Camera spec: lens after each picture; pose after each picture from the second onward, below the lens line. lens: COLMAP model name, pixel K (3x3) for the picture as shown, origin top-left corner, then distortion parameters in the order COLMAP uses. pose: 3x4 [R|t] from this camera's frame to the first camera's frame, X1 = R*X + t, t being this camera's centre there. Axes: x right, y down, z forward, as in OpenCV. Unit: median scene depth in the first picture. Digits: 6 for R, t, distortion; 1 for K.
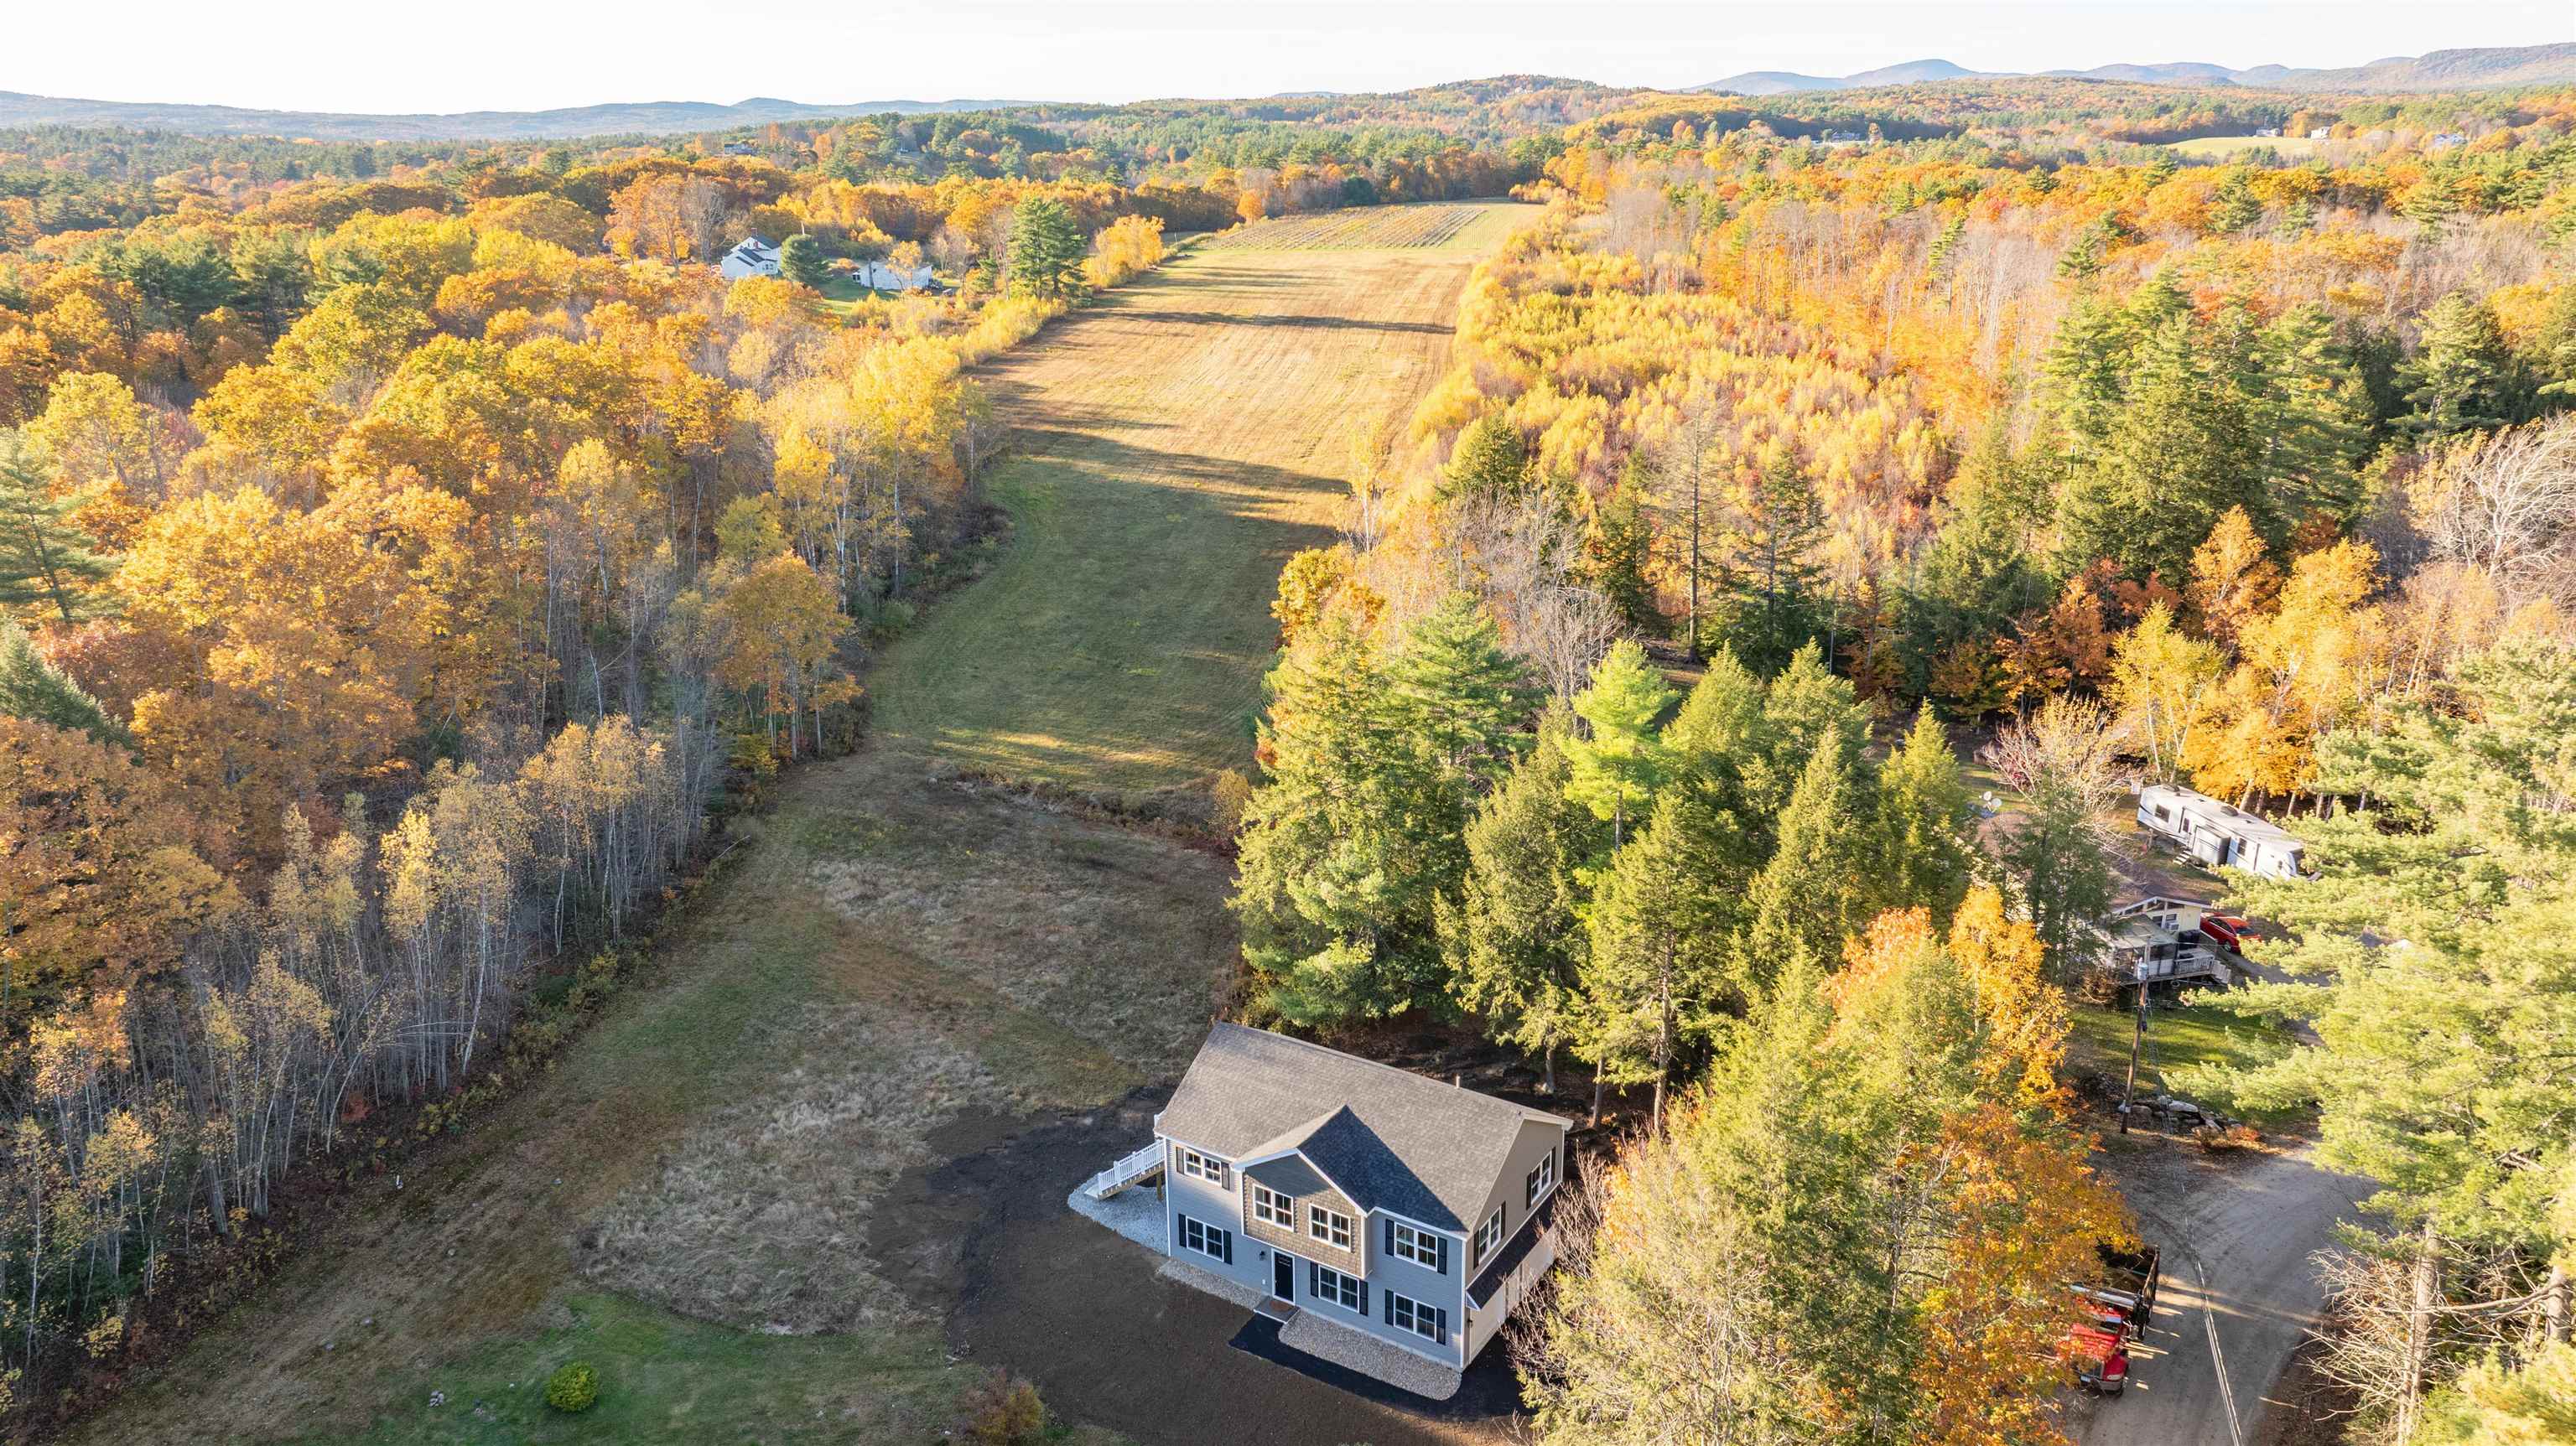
lens RADIAL K [[1807.9, 0, 1304.9], [0, 1807.9, 707.9], [0, 0, 1]] dist [-0.033222, 0.023191]
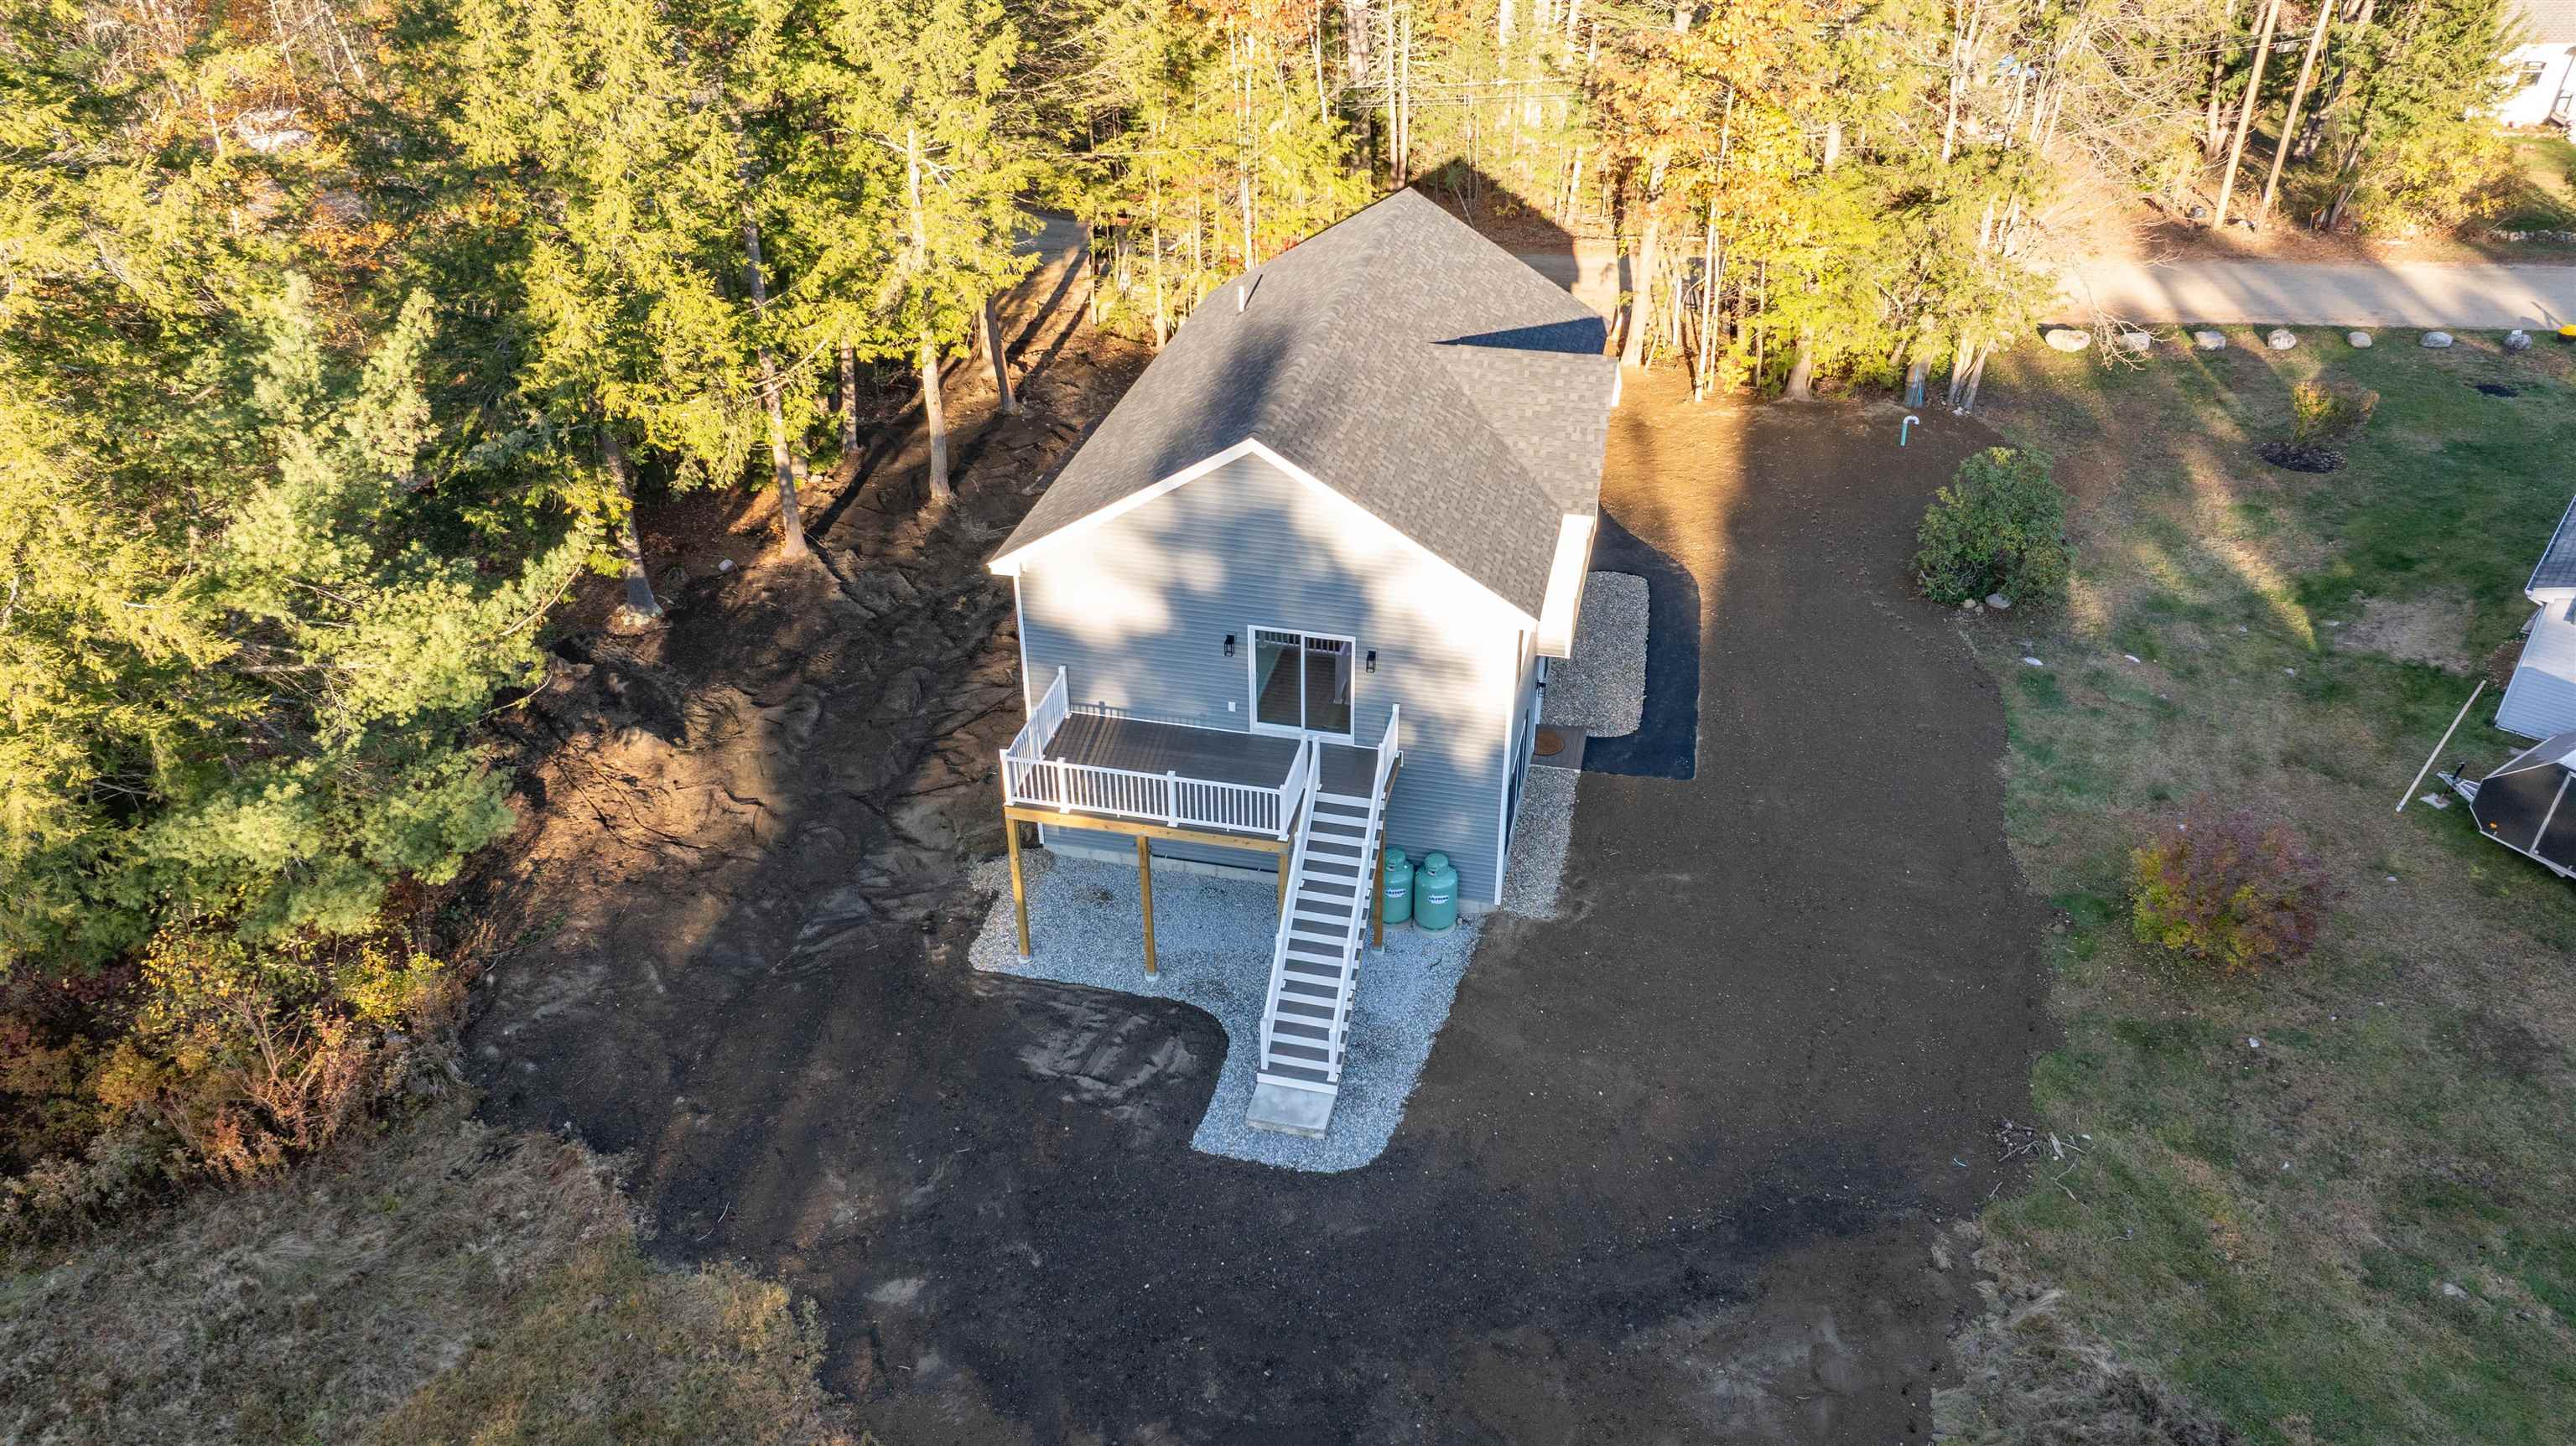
lens RADIAL K [[1807.9, 0, 1304.9], [0, 1807.9, 707.9], [0, 0, 1]] dist [-0.033222, 0.023191]
pose [[-0.323345, -0.490756, 0.809078, -0.408442], [0.307252, 0.754235, 0.580281, 0.002548], [-0.895011, 0.436222, -0.093092, 1.118927]]
